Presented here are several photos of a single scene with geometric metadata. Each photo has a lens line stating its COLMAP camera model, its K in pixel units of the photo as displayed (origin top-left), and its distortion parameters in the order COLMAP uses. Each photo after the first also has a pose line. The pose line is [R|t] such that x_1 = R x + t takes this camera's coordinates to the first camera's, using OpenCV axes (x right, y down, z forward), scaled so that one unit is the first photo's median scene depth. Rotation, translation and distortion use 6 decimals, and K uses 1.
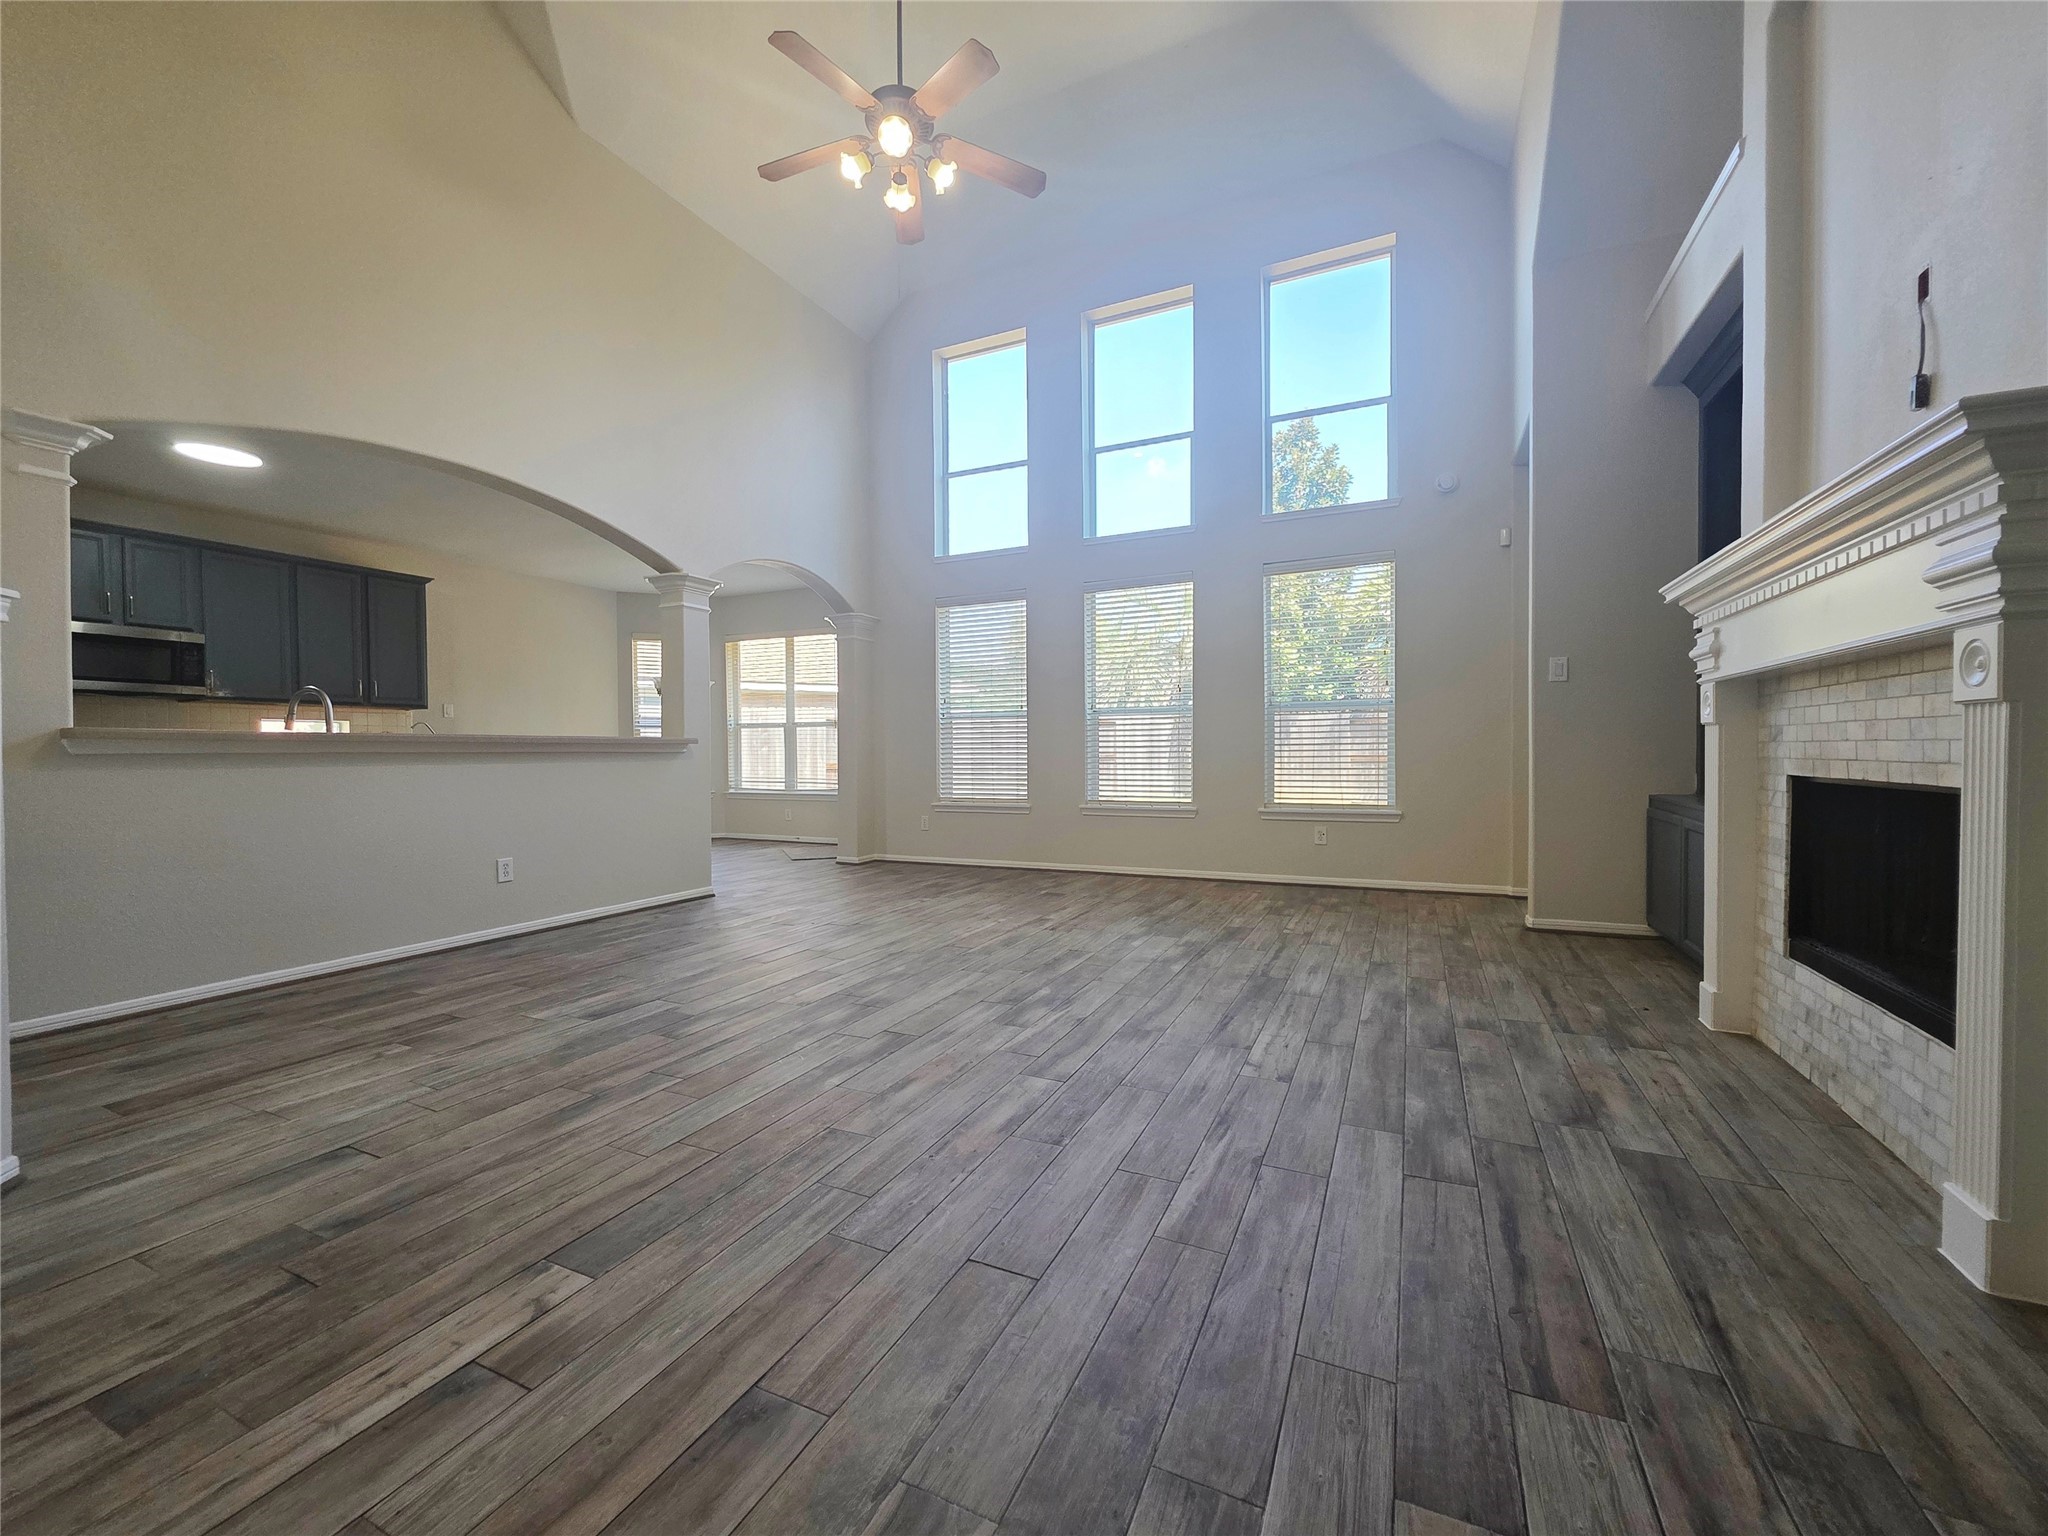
lens RADIAL K [[821.6, 0, 1017.8], [0, 821.6, 762.4], [0, 0, 1]] dist [-0.000511, 0.000671]
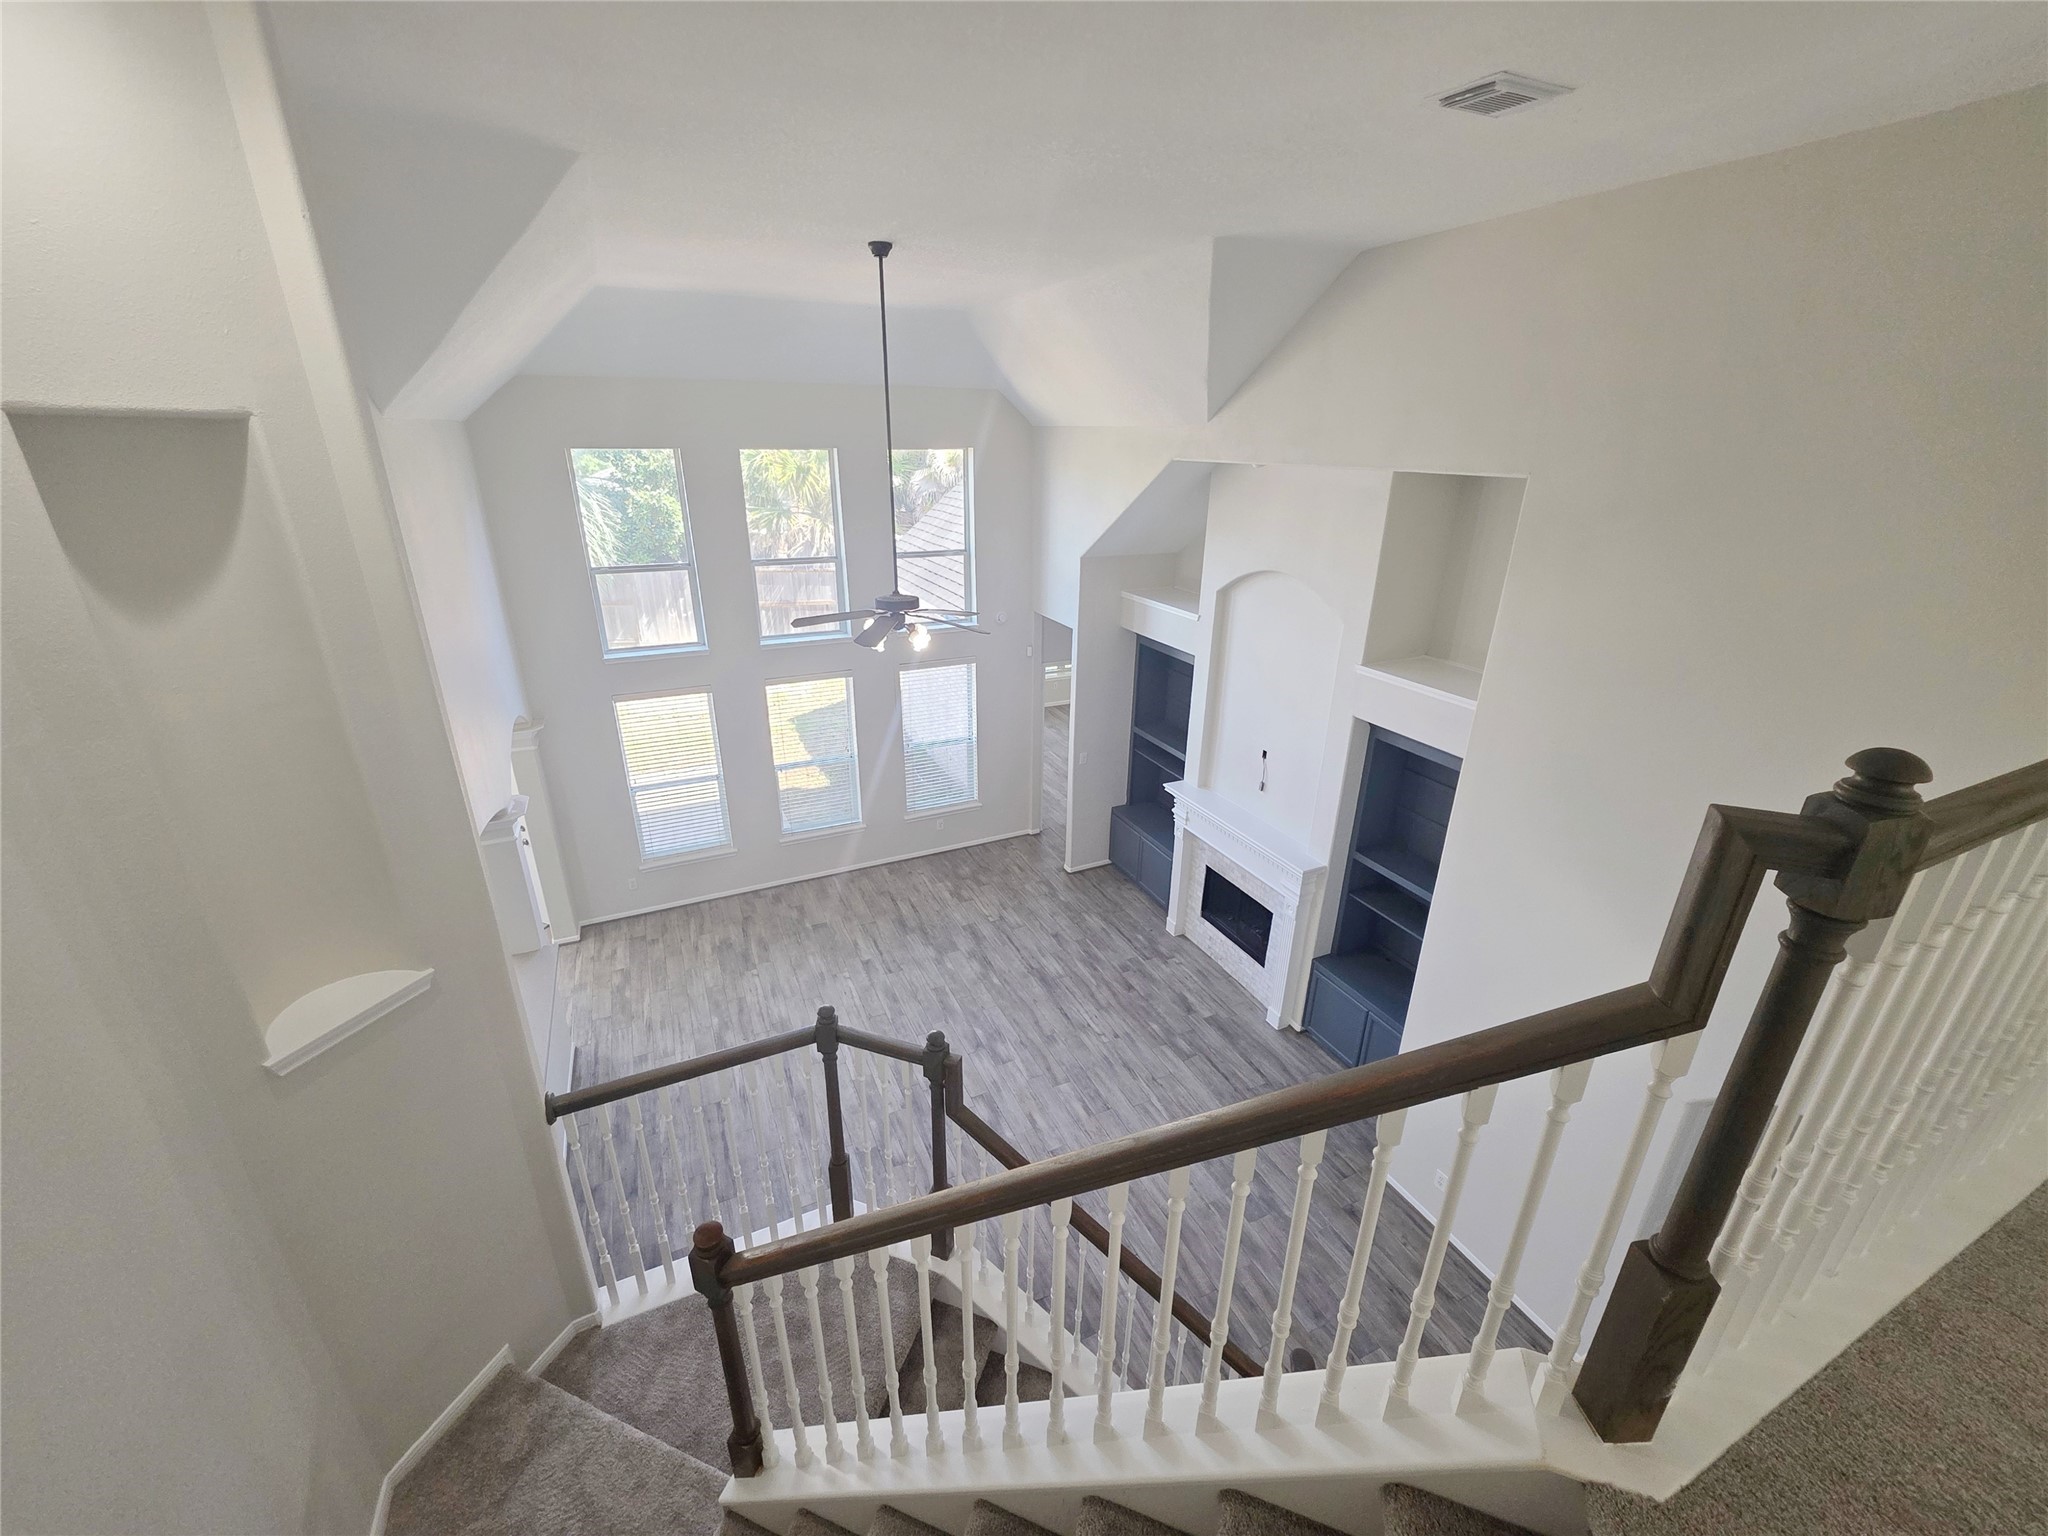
lens RADIAL K [[830.4, 0, 1024.4], [0, 830.4, 763.3], [0, 0, 1]] dist [0.001307, 0.000131]
pose [[0.632376, -0.274999, 0.724207, -1.417919], [-0.005147, 0.933357, 0.358912, -1.271477], [-0.774645, -0.230695, 0.588817, -0.166663]]
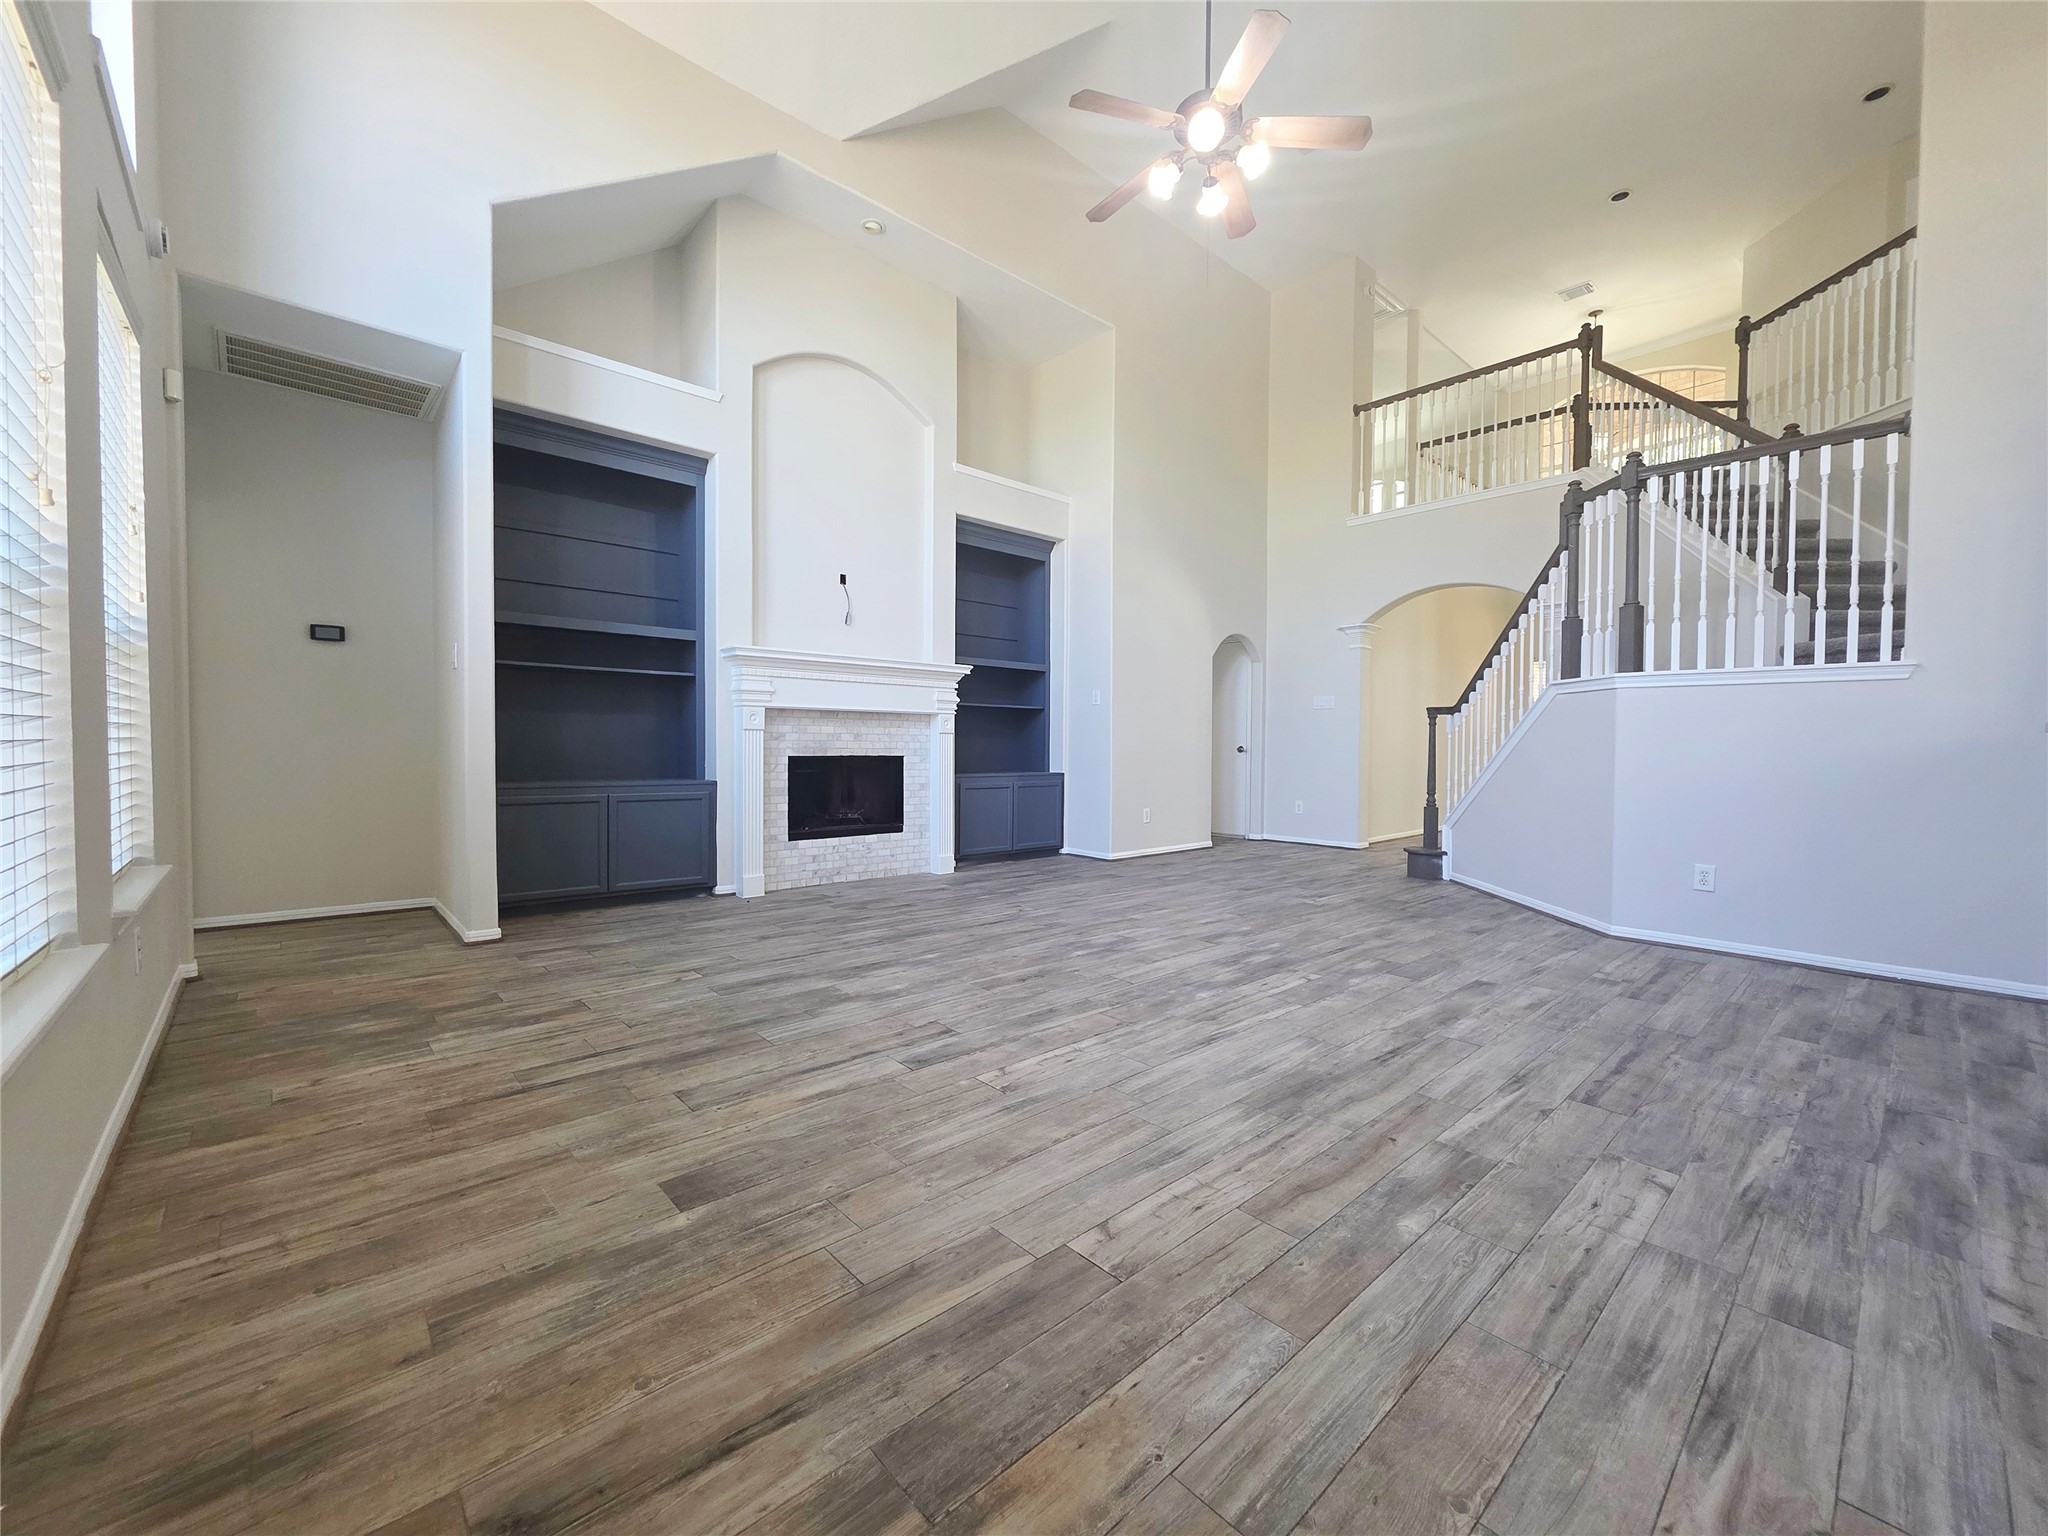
lens RADIAL K [[813.7, 0, 1024.0], [0, 813.7, 771.5], [0, 0, 1]] dist [-0.000131, 0.000091]
pose [[-0.926955, -0.013252, 0.374939, -0.381534], [0.003486, 0.999029, 0.043928, -0.031297], [-0.375157, 0.042026, -0.926008, 2.456063]]
